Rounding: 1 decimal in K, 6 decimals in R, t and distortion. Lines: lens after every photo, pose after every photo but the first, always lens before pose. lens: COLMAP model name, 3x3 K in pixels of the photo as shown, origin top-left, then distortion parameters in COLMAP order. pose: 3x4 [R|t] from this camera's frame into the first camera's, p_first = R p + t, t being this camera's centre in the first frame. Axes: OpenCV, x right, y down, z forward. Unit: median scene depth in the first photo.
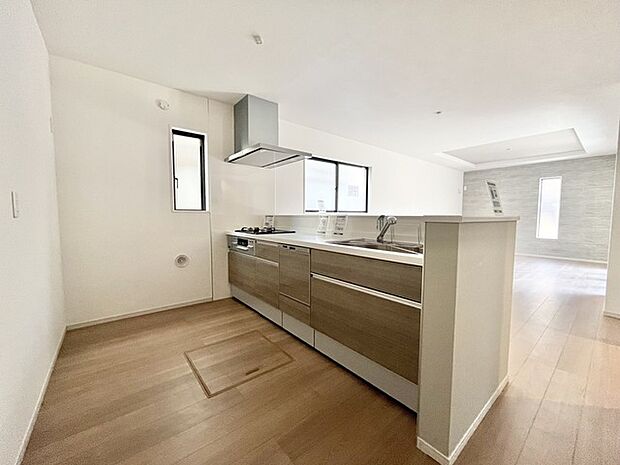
lens RADIAL K [[251.5, 0, 308.8], [0, 251.5, 232.7], [0, 0, 1]] dist [-0.003214, 0.000132]
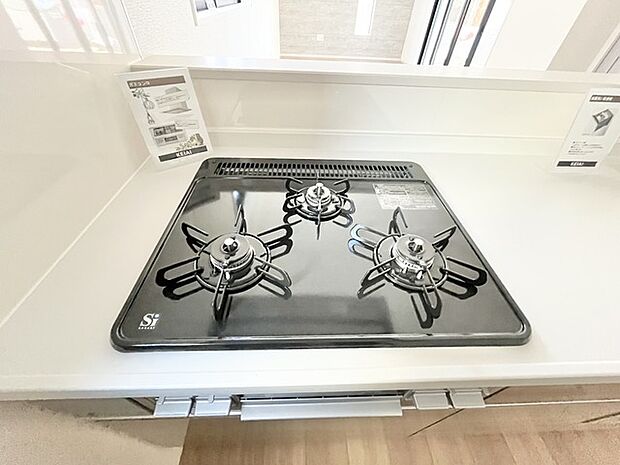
lens RADIAL K [[251.5, 0, 313.1], [0, 251.5, 231.7], [0, 0, 1]] dist [-0.003214, 0.000132]
pose [[0.593180, -0.542791, 0.594572, -0.134840], [0.017825, 0.747208, 0.664351, -0.055376], [-0.804873, -0.383481, 0.452904, 0.441325]]
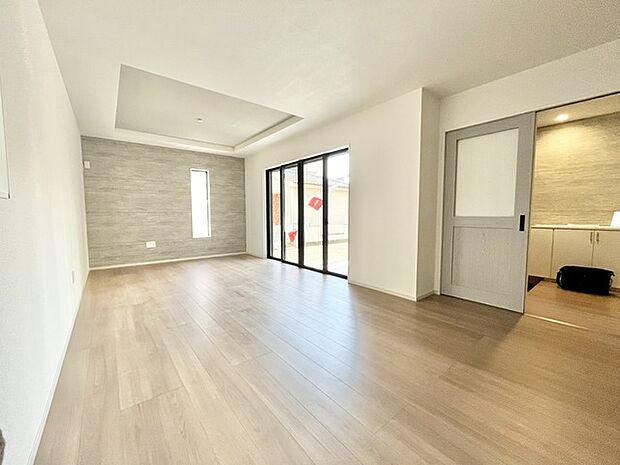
lens RADIAL K [[251.5, 0, 310.2], [0, 251.5, 231.0], [0, 0, 1]] dist [-0.003214, 0.000132]
pose [[-0.000602, -0.075713, 0.997129, 0.044950], [0.073239, 0.994448, 0.075554, -0.039296], [-0.997314, 0.073074, 0.004946, 0.615268]]
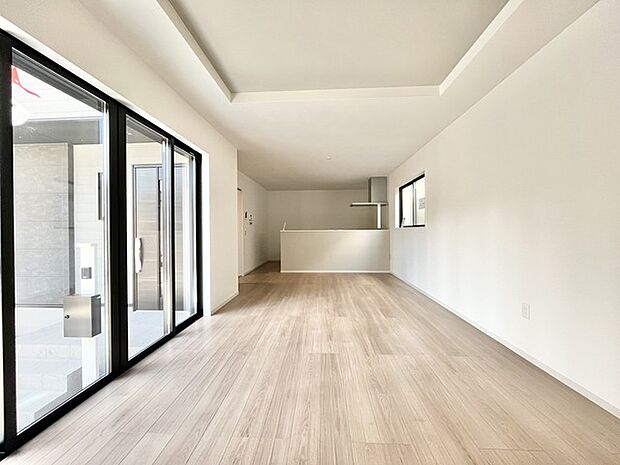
lens RADIAL K [[251.5, 0, 309.3], [0, 251.5, 232.1], [0, 0, 1]] dist [-0.003214, 0.000132]
pose [[-0.674649, 0.001177, -0.738137, 0.874095], [-0.051868, 0.997451, 0.048997, -0.066571], [0.736314, 0.071342, -0.672869, 1.008843]]
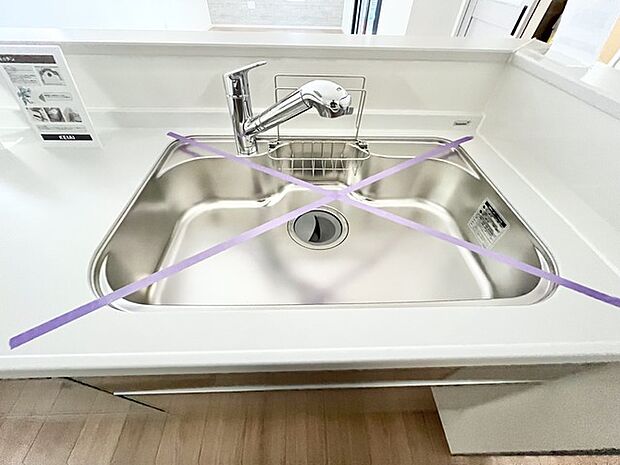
lens RADIAL K [[251.5, 0, 306.0], [0, 251.5, 232.6], [0, 0, 1]] dist [-0.003214, 0.000132]
pose [[0.614340, -0.582187, 0.532583, 0.027424], [0.038129, 0.696090, 0.716941, -0.040840], [-0.788120, -0.420139, 0.449834, 0.239726]]
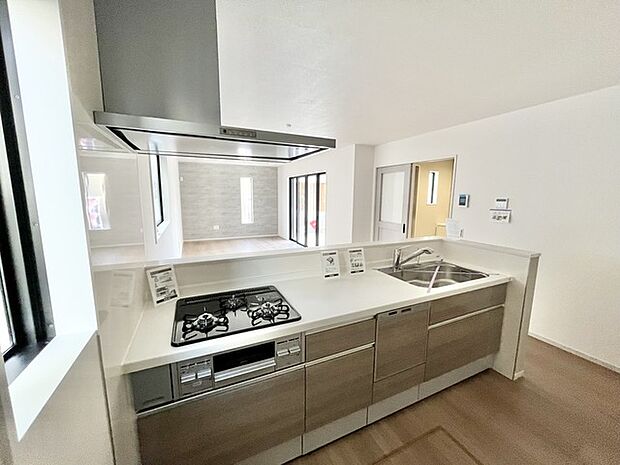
lens RADIAL K [[251.5, 0, 309.1], [0, 251.5, 231.2], [0, 0, 1]] dist [-0.003214, 0.000132]
pose [[0.240046, -0.144515, 0.959944, -0.272678], [0.060728, 0.989156, 0.133727, -0.096745], [-0.968860, 0.026195, 0.246219, 0.358027]]
